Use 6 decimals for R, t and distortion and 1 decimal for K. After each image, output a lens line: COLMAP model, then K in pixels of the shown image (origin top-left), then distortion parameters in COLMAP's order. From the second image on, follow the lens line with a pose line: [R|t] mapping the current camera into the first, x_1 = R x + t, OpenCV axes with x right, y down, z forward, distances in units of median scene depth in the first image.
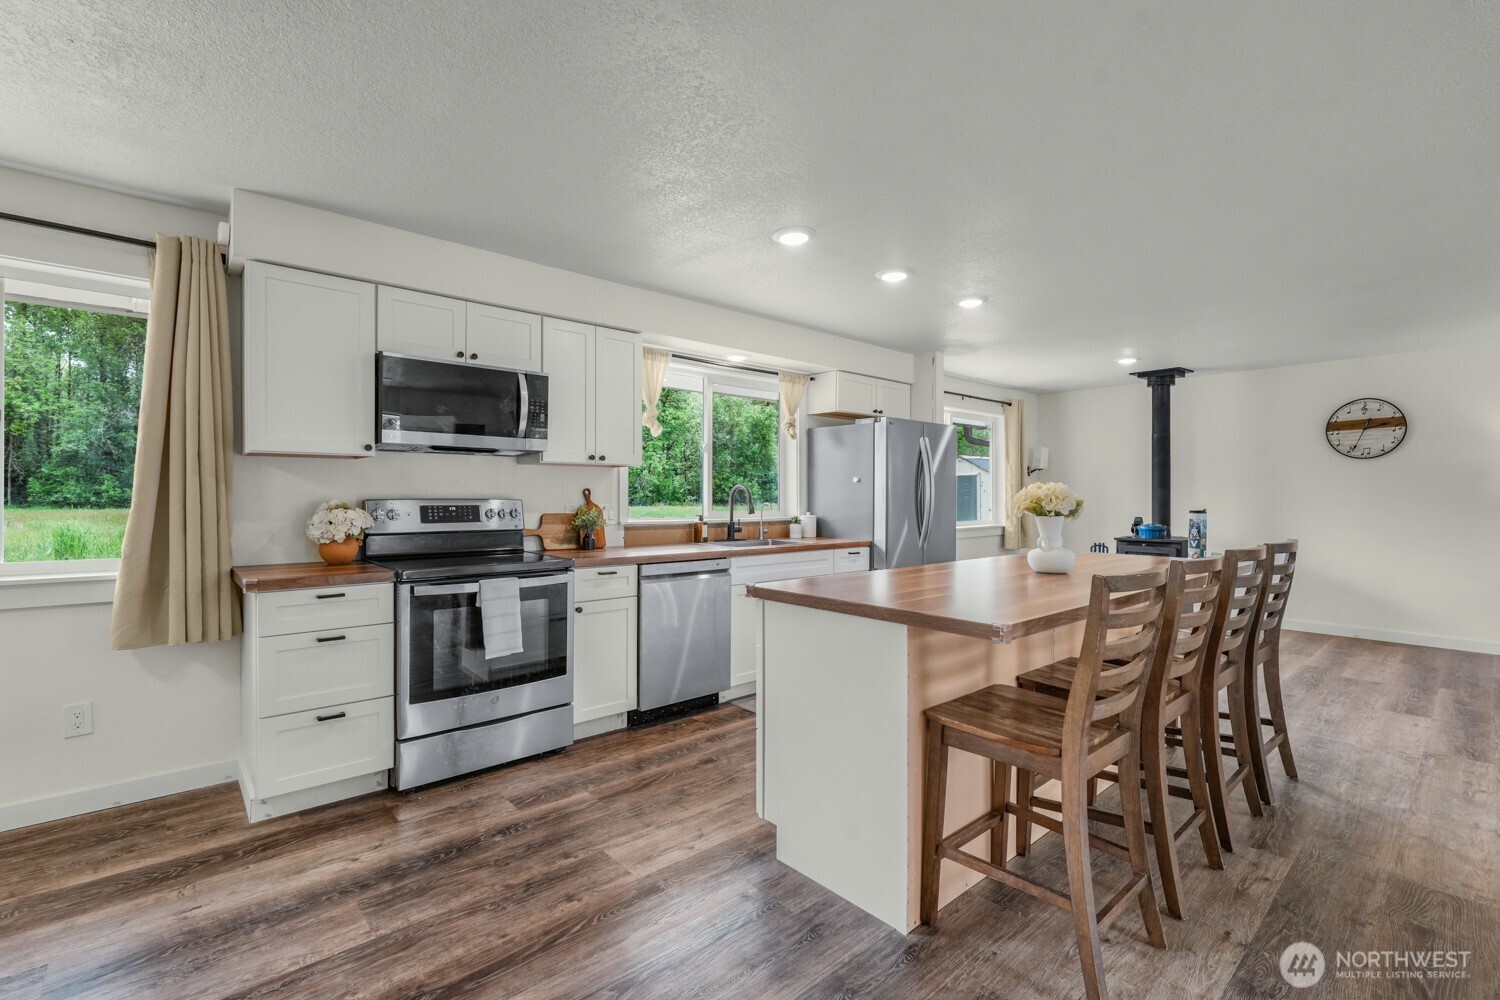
lens RADIAL K [[663.1, 0, 750.9], [0, 663.1, 498.3], [0, 0, 1]] dist [0.000492, 0.000346]
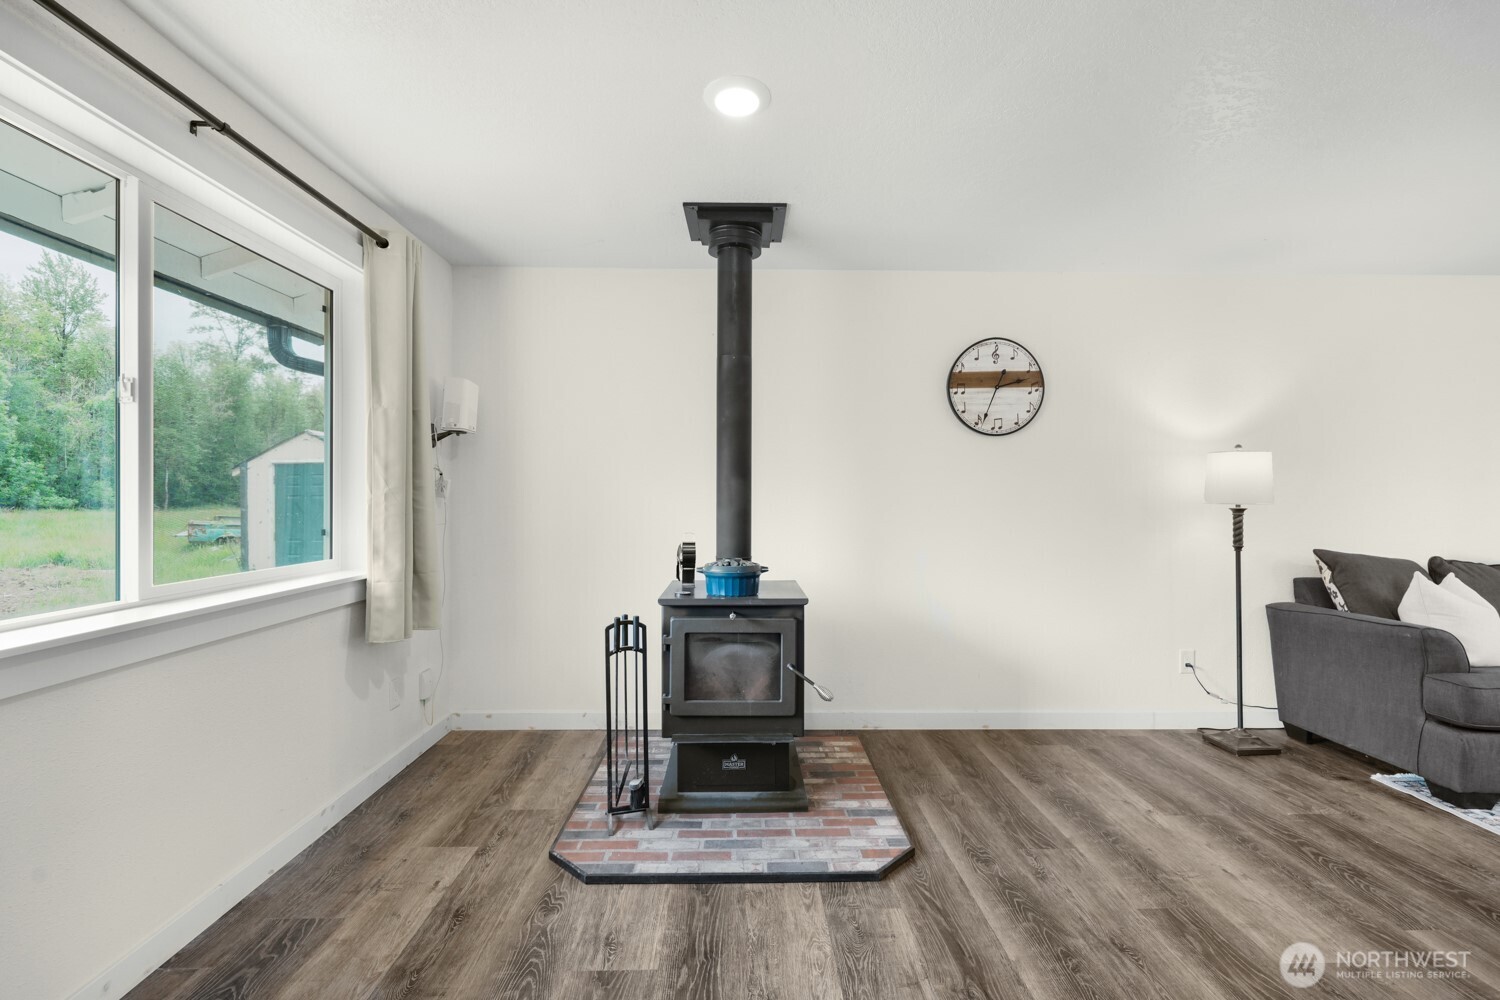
lens RADIAL K [[656.5, 0, 750.0], [0, 656.5, 500.0], [0, 0, 1]] dist [-0.000580, 0.000526]
pose [[0.649306, 0.000086, 0.760528, 0.526314], [-0.000480, 1.000000, 0.000296, -0.000419], [-0.760527, -0.000557, 0.649306, 1.300901]]
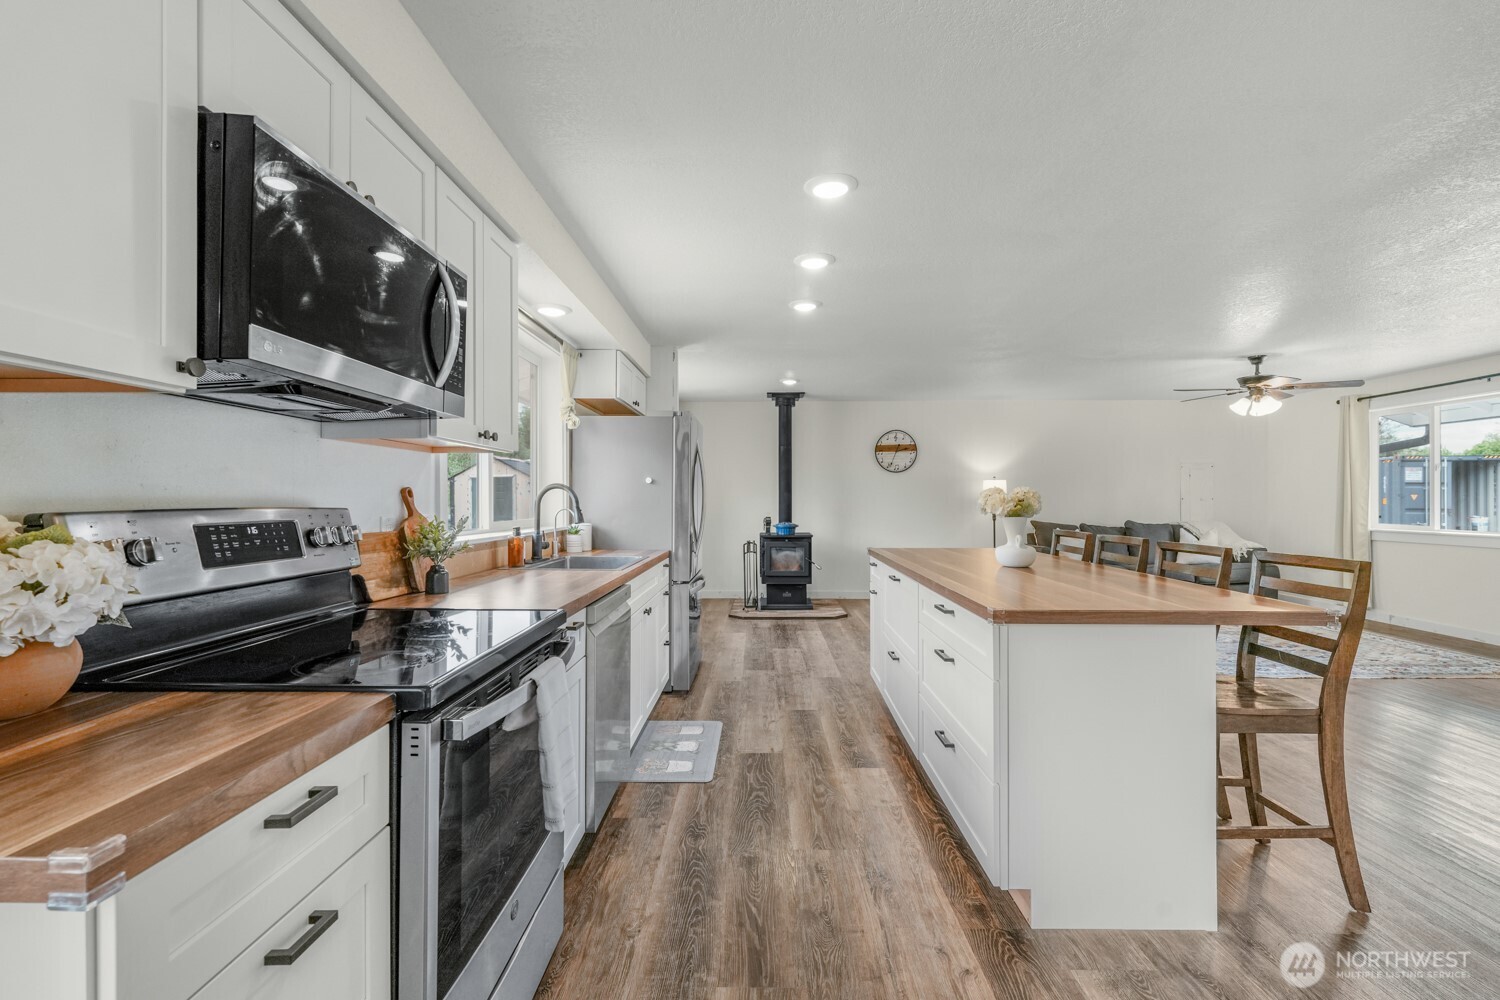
lens RADIAL K [[656.5, 0, 750.0], [0, 656.5, 500.0], [0, 0, 1]] dist [-0.000580, 0.000526]
pose [[0.676626, -0.002945, 0.736321, -0.543981], [0.003938, 0.999992, 0.000381, -0.003372], [-0.736316, 0.002642, 0.676633, 0.463241]]
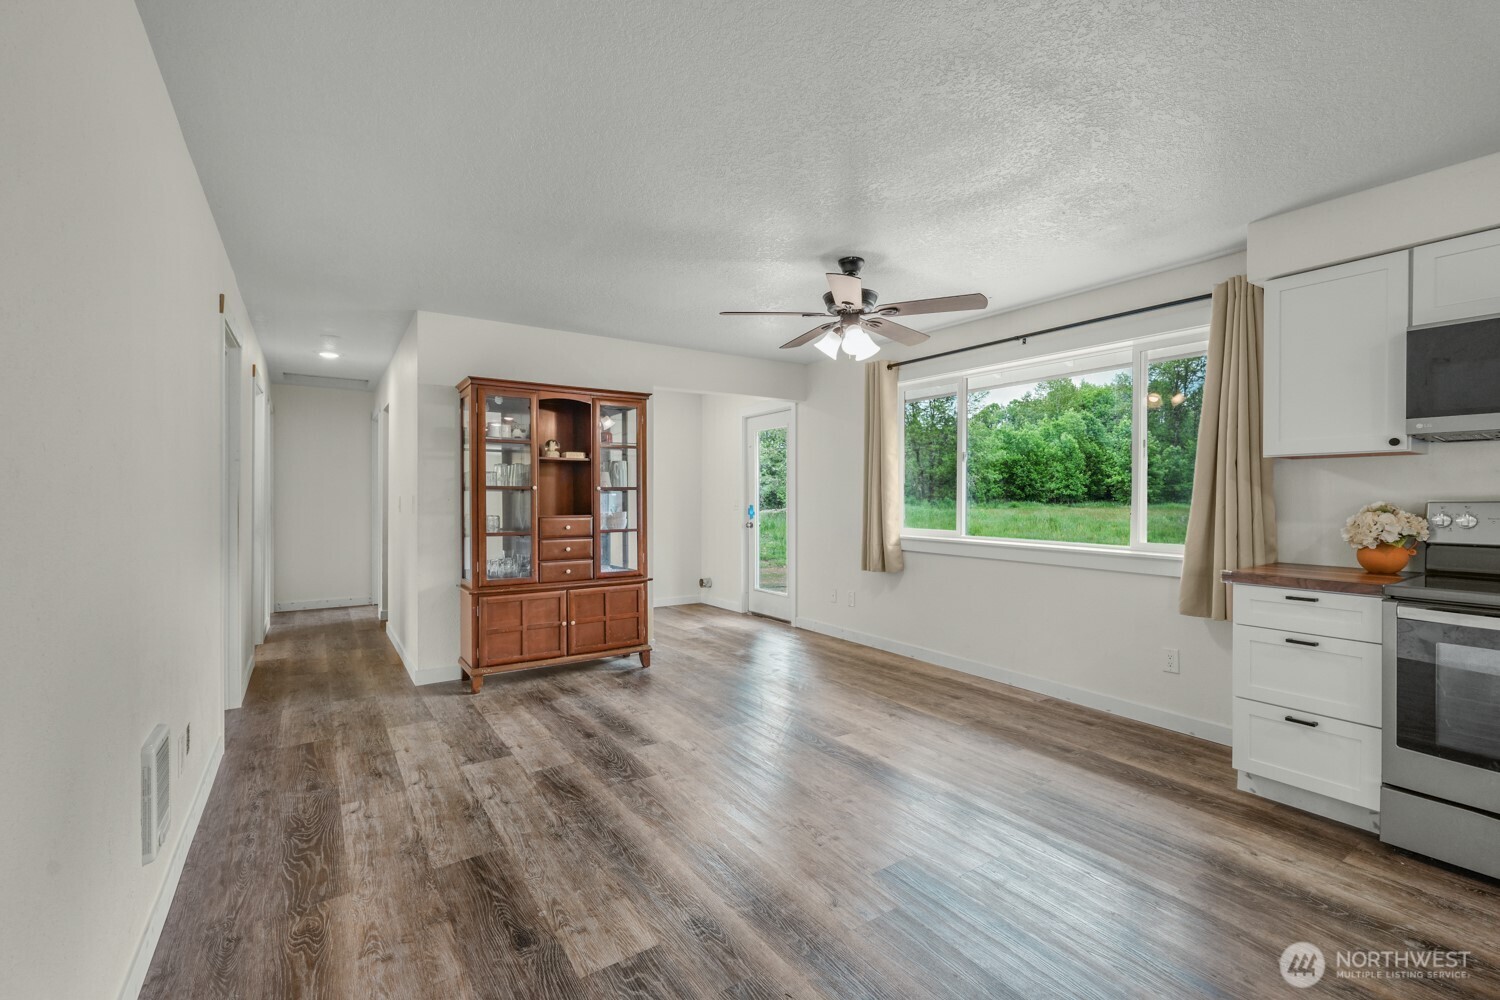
lens RADIAL K [[648.6, 0, 750.0], [0, 648.6, 500.0], [0, 0, 1]] dist [-0.000438, 0.000304]
pose [[-0.133416, 0.003694, -0.991053, 0.323746], [-0.004515, 0.999980, 0.004335, 0.000075], [0.991050, 0.005053, -0.133397, 0.238395]]
